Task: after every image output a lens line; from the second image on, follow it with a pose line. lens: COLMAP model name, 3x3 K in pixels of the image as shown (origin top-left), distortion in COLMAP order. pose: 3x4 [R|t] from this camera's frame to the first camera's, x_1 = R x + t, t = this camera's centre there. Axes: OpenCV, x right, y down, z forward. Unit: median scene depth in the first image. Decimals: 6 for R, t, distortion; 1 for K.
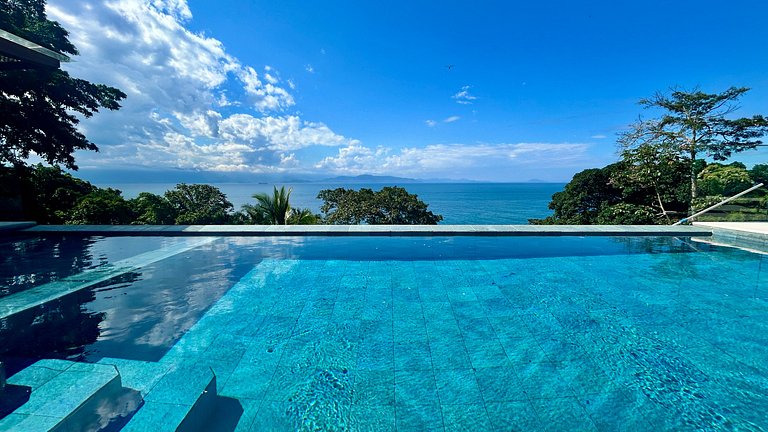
lens RADIAL K [[313.1, 0, 384.1], [0, 313.1, 211.6], [0, 0, 1]] dist [-0.000648, -0.000147]
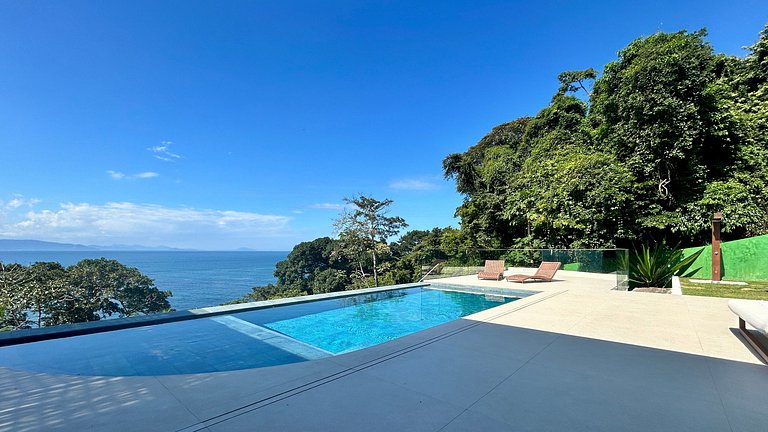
lens RADIAL K [[313.1, 0, 383.8], [0, 313.1, 246.1], [0, 0, 1]] dist [-0.000648, -0.000147]
pose [[0.649511, 0.018187, 0.760134, -0.151228], [0.063671, 0.994902, -0.078209, -0.009264], [-0.757681, 0.099196, 0.645042, -0.046652]]
